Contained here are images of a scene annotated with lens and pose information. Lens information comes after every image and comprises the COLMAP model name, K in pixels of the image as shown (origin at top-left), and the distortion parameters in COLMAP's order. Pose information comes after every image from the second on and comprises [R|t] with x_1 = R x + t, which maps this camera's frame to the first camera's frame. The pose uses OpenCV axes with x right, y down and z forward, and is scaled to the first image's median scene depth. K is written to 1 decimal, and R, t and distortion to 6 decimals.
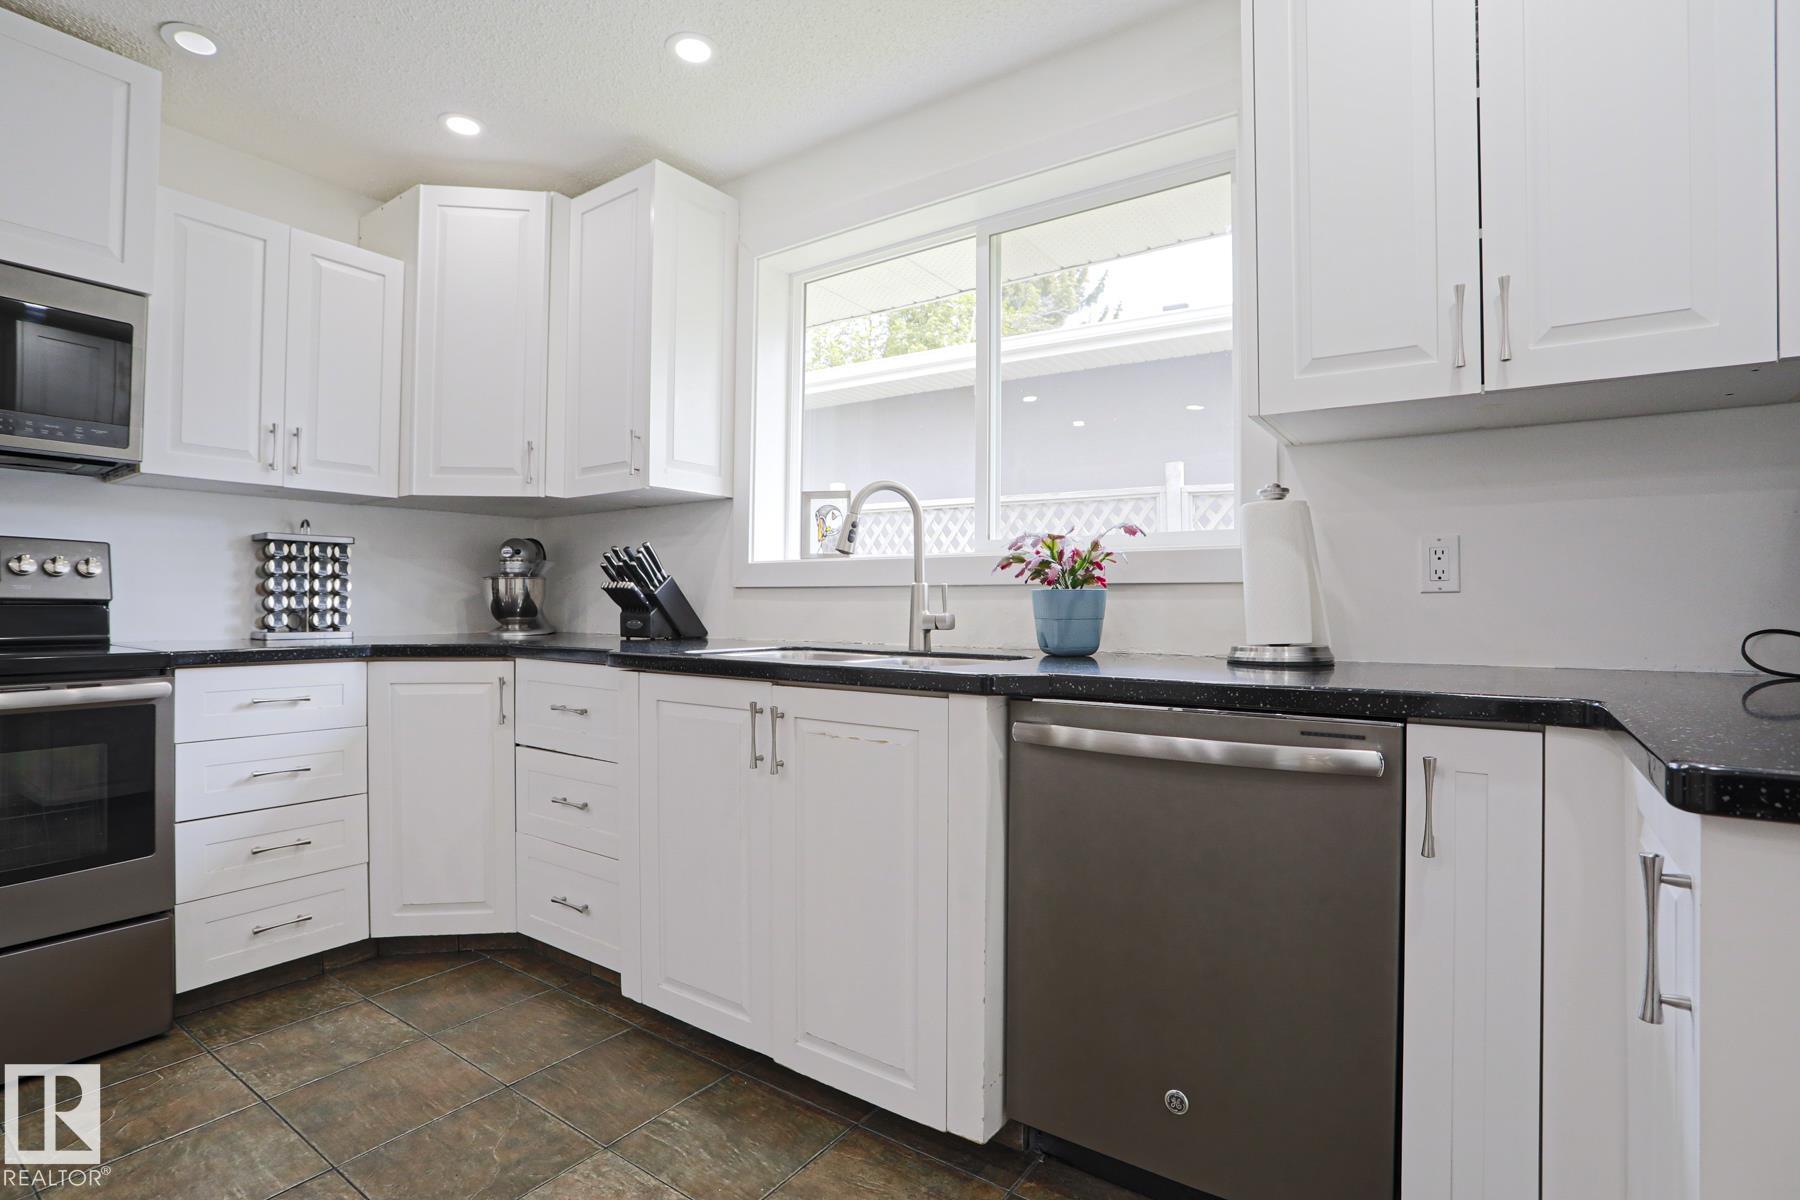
lens RADIAL K [[868.7, 0, 892.4], [0, 868.7, 597.6], [0, 0, 1]] dist [-0.077489, 0.033190]
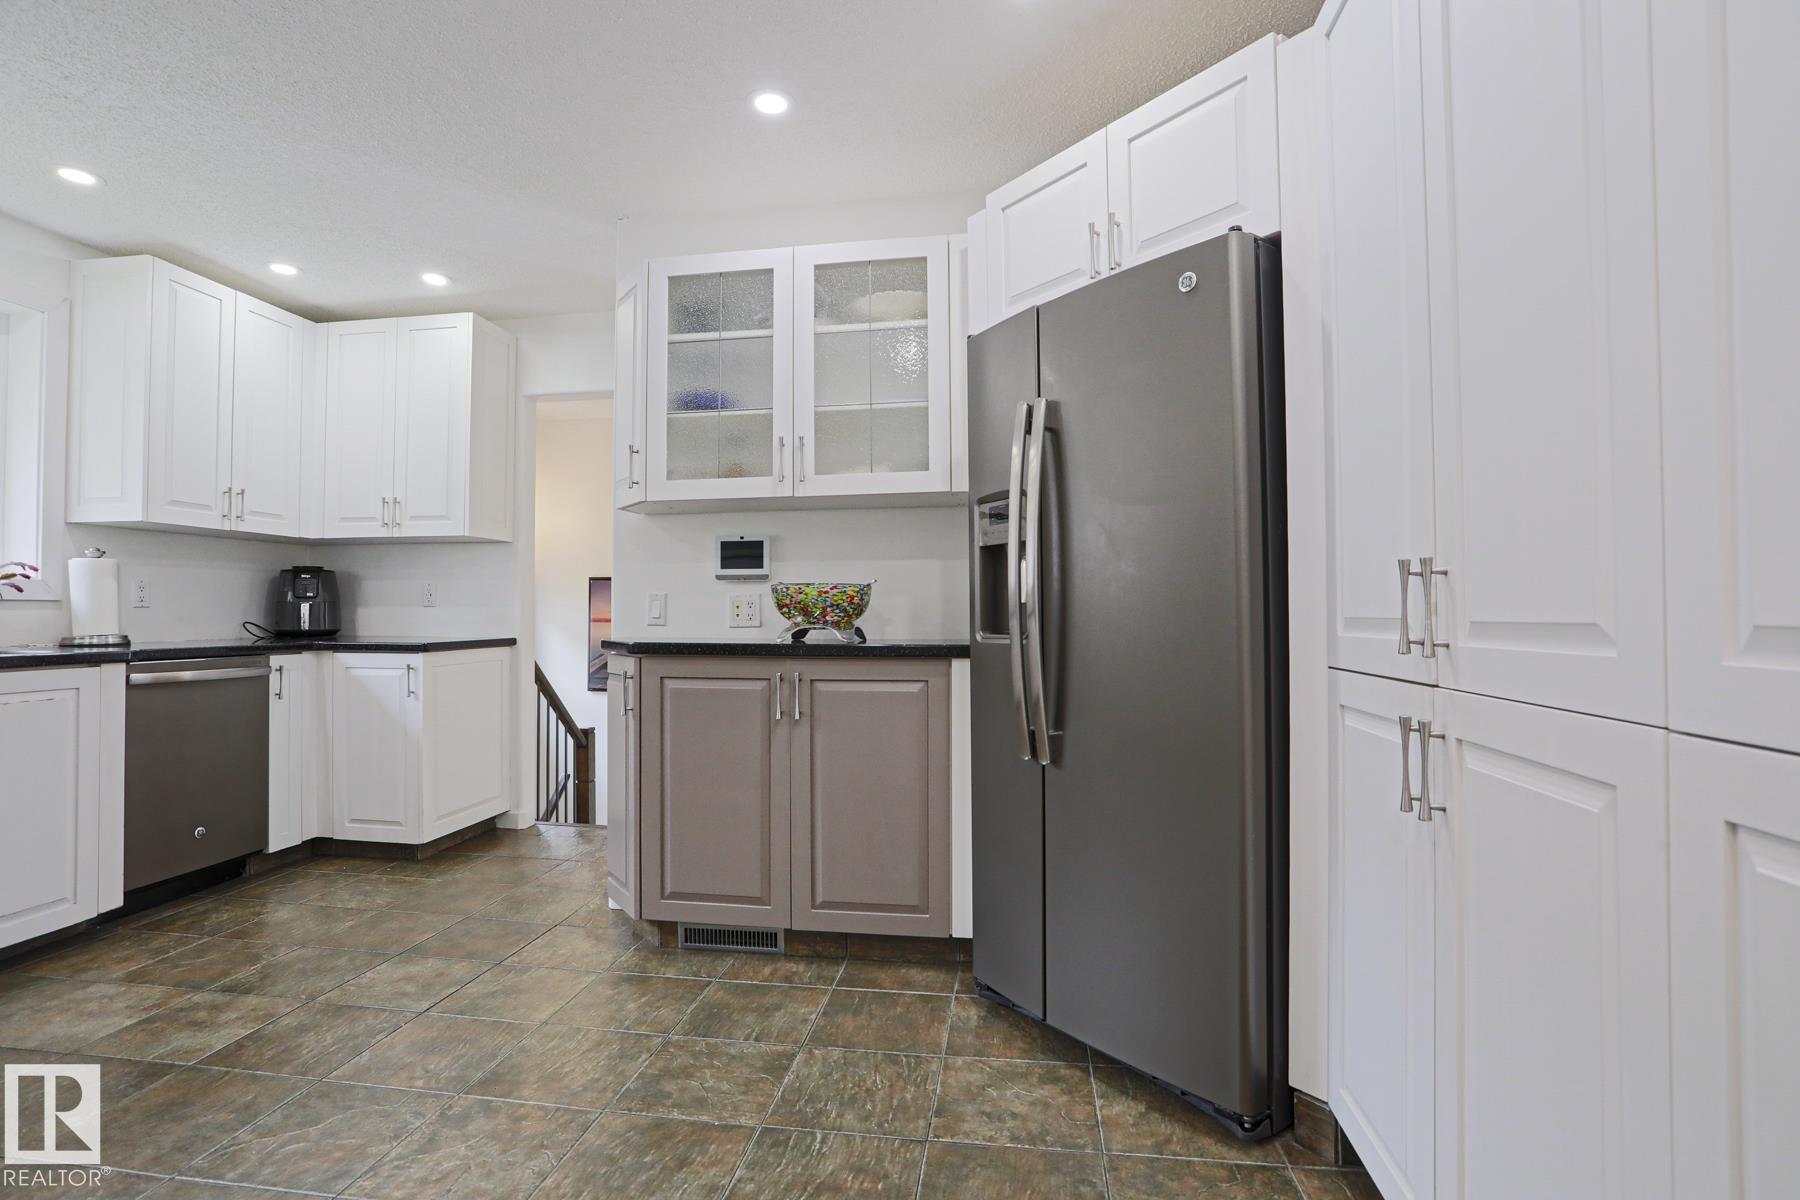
lens RADIAL K [[868.7, 0, 892.4], [0, 868.7, 597.6], [0, 0, 1]] dist [-0.077489, 0.033190]
pose [[-0.453485, 0.012886, 0.891171, -1.478464], [-0.008043, 0.999796, -0.018549, -0.004999], [-0.891228, -0.015580, -0.453288, 0.214530]]
